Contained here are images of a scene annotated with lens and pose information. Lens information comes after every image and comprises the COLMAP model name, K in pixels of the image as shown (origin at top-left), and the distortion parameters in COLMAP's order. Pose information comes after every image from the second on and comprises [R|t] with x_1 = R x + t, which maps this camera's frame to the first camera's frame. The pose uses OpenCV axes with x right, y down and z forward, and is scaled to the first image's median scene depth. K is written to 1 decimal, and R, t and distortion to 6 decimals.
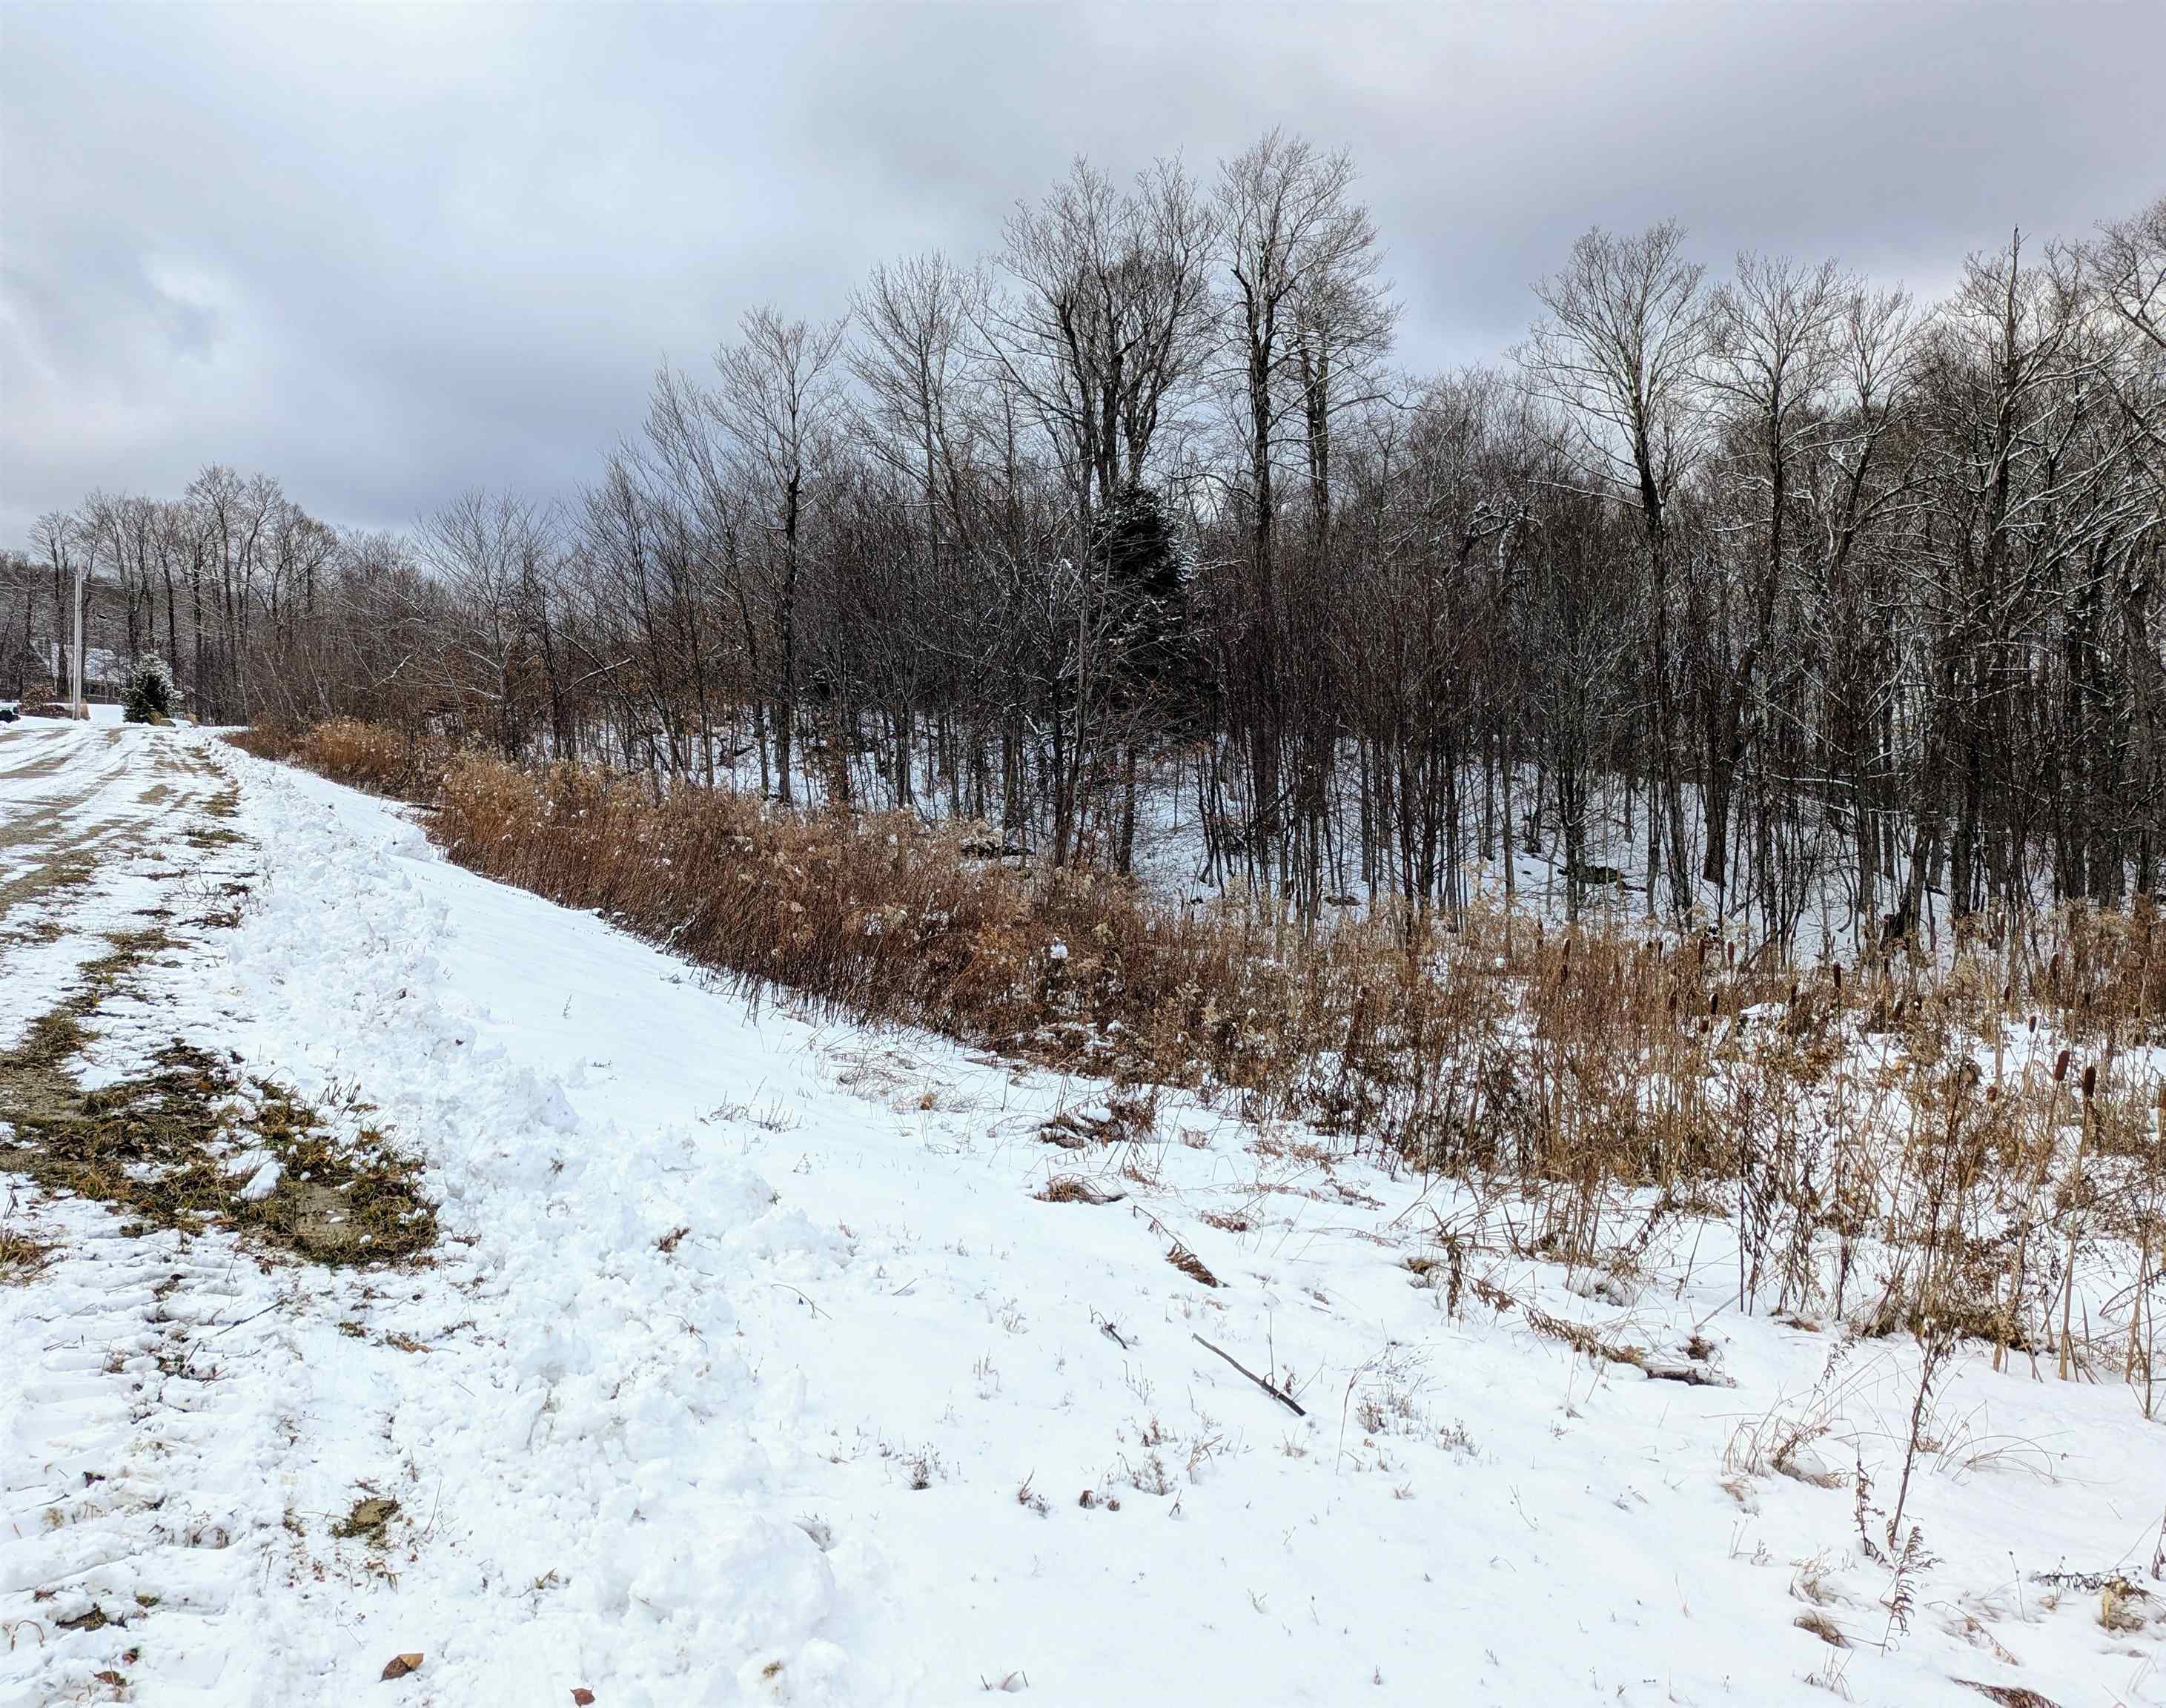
lens RADIAL K [[1649.1, 0, 1078.7], [0, 1649.1, 855.8], [0, 0, 1]] dist [0.001772, 0.000000]
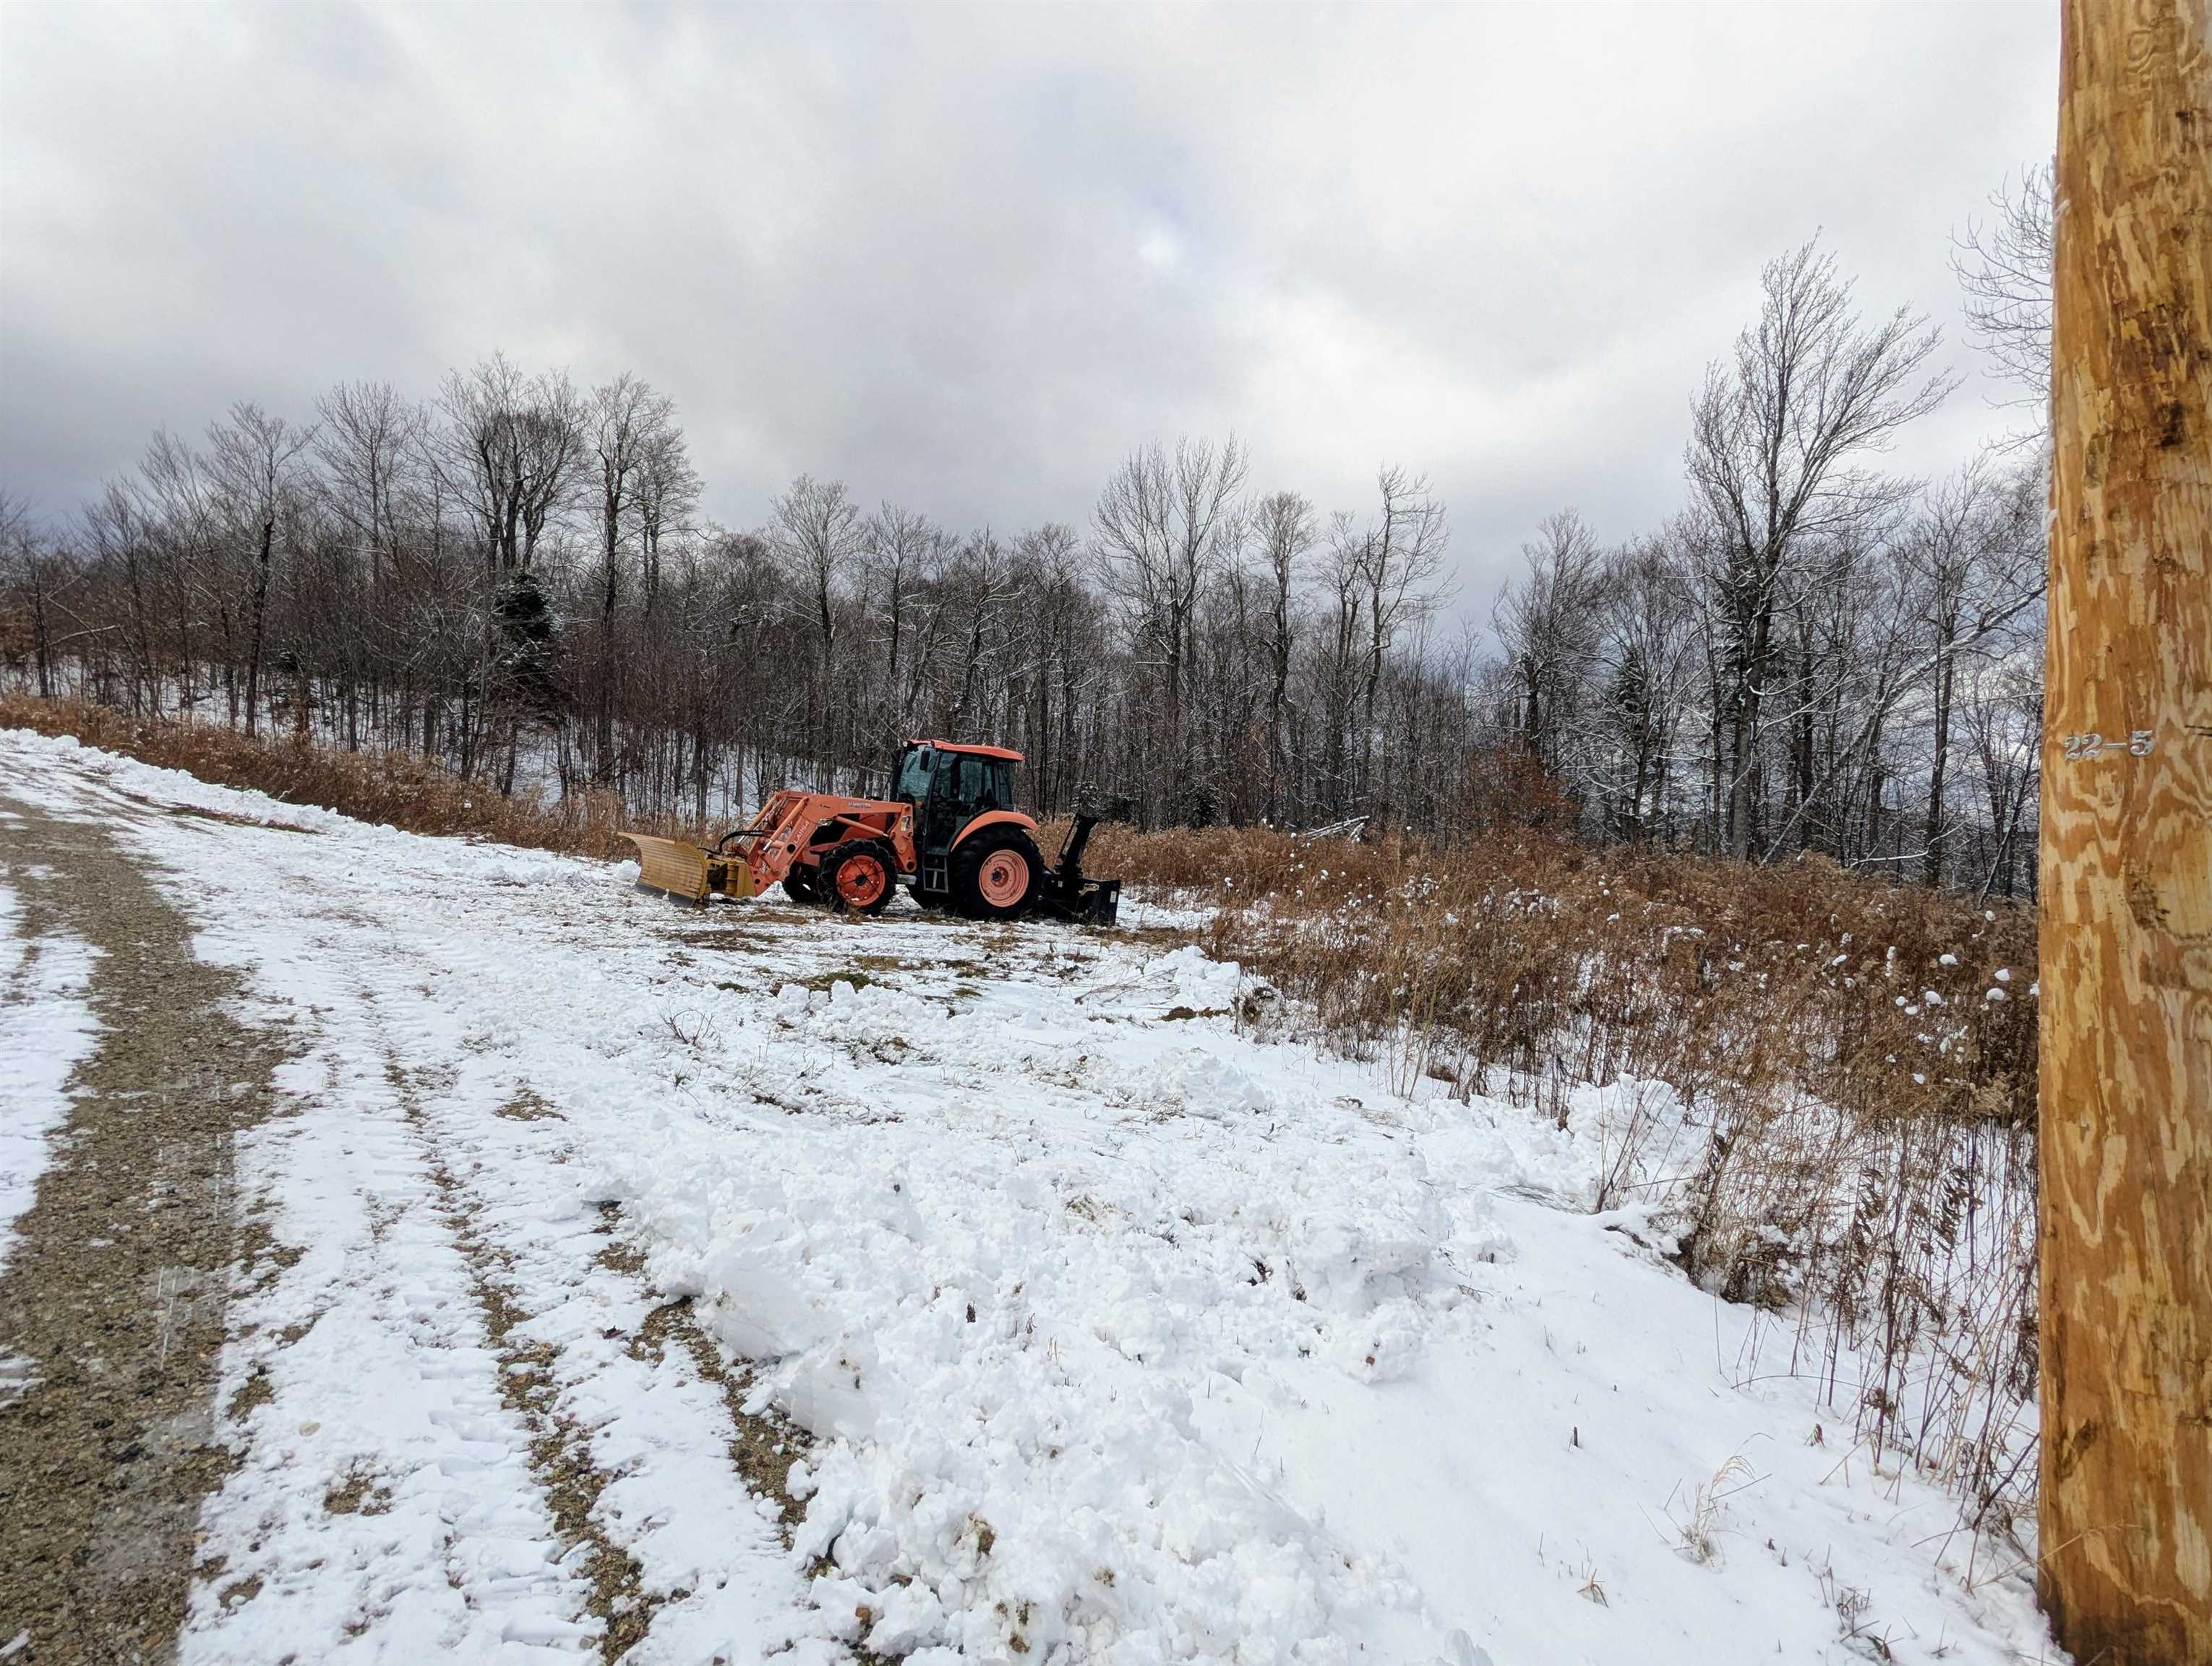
lens RADIAL K [[1104.7, 0, 1116.2], [0, 1104.7, 828.0], [0, 0, 1]] dist [-0.001094, -0.000980]
pose [[0.863948, 0.043943, 0.501660, 0.001217], [-0.059561, 0.998110, 0.015144, -0.012421], [-0.500047, -0.042963, 0.864932, -0.261884]]
